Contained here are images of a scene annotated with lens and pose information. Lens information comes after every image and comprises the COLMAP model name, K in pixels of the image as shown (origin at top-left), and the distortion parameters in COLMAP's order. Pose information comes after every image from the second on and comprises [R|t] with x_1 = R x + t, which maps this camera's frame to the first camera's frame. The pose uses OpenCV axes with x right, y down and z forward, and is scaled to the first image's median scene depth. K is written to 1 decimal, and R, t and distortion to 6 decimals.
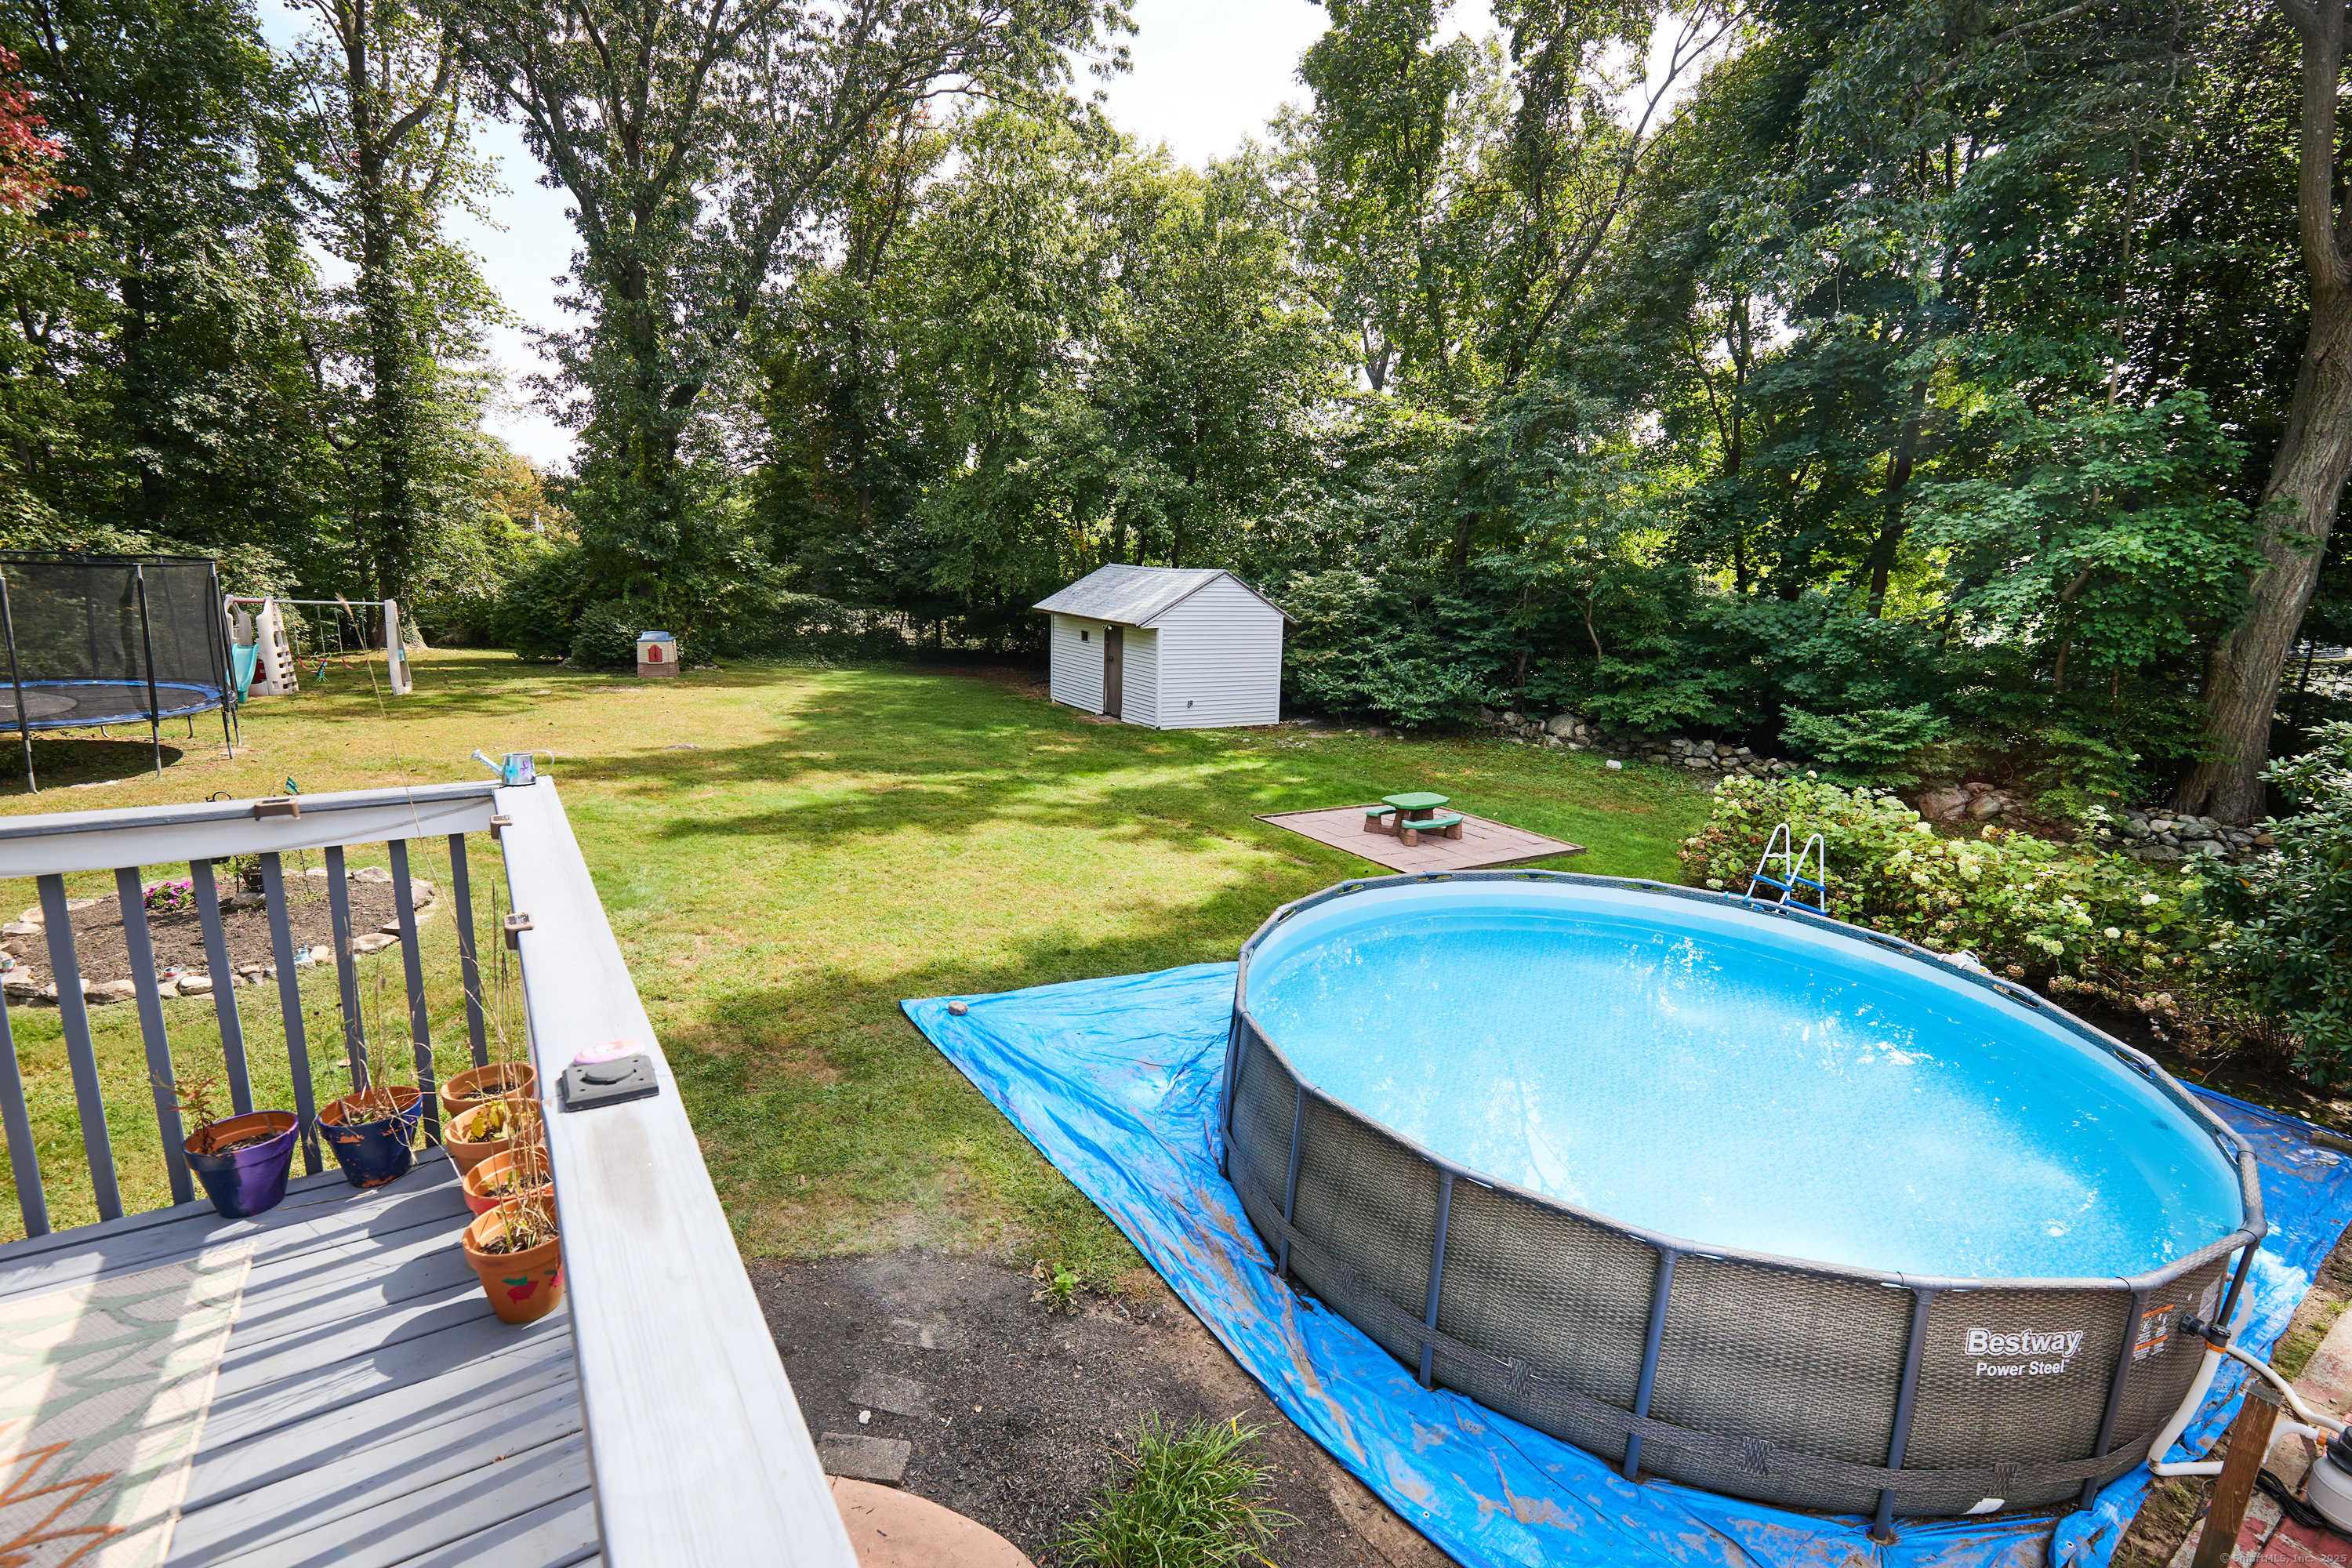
lens RADIAL K [[1075.0, 0, 1181.5], [0, 1075.0, 788.1], [0, 0, 1]] dist [0.001842, -0.001260]
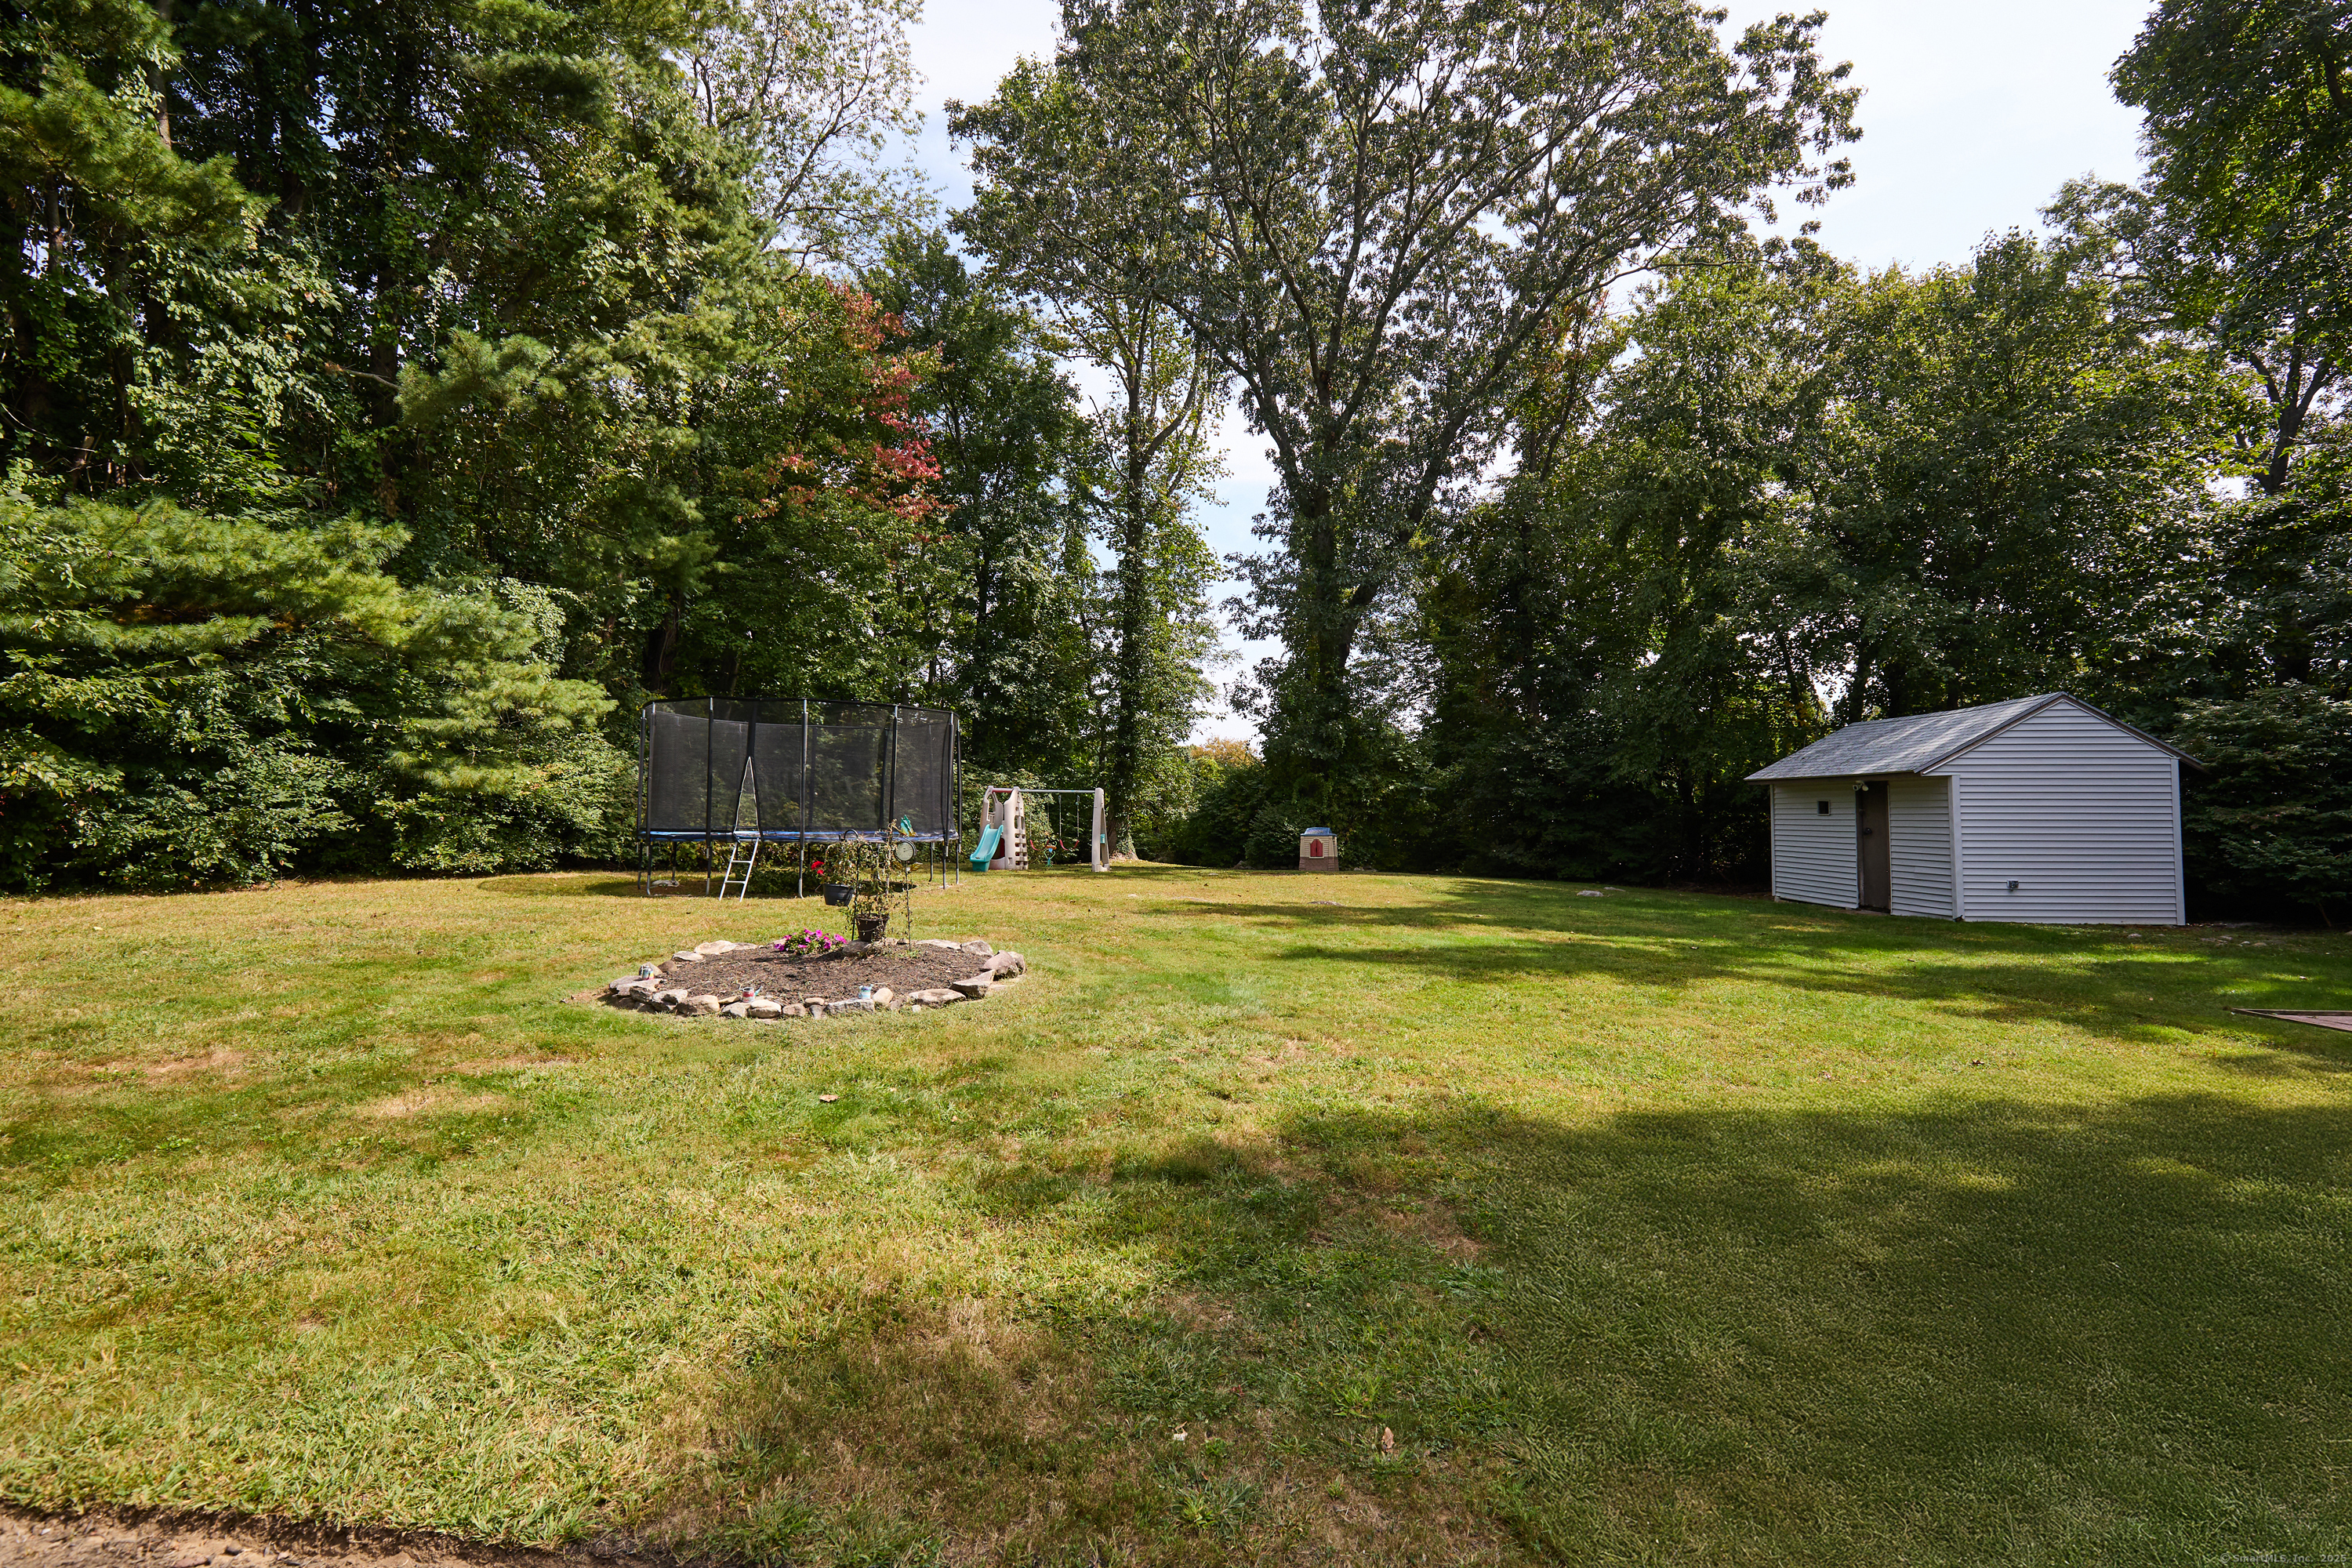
lens RADIAL K [[1075.0, 0, 1181.5], [0, 1075.0, 788.1], [0, 0, 1]] dist [0.001842, -0.001260]
pose [[0.828692, -0.051833, -0.557300, -0.039495], [-0.088093, 0.971214, -0.221322, 0.050419], [0.552729, 0.232502, 0.800271, 0.129698]]
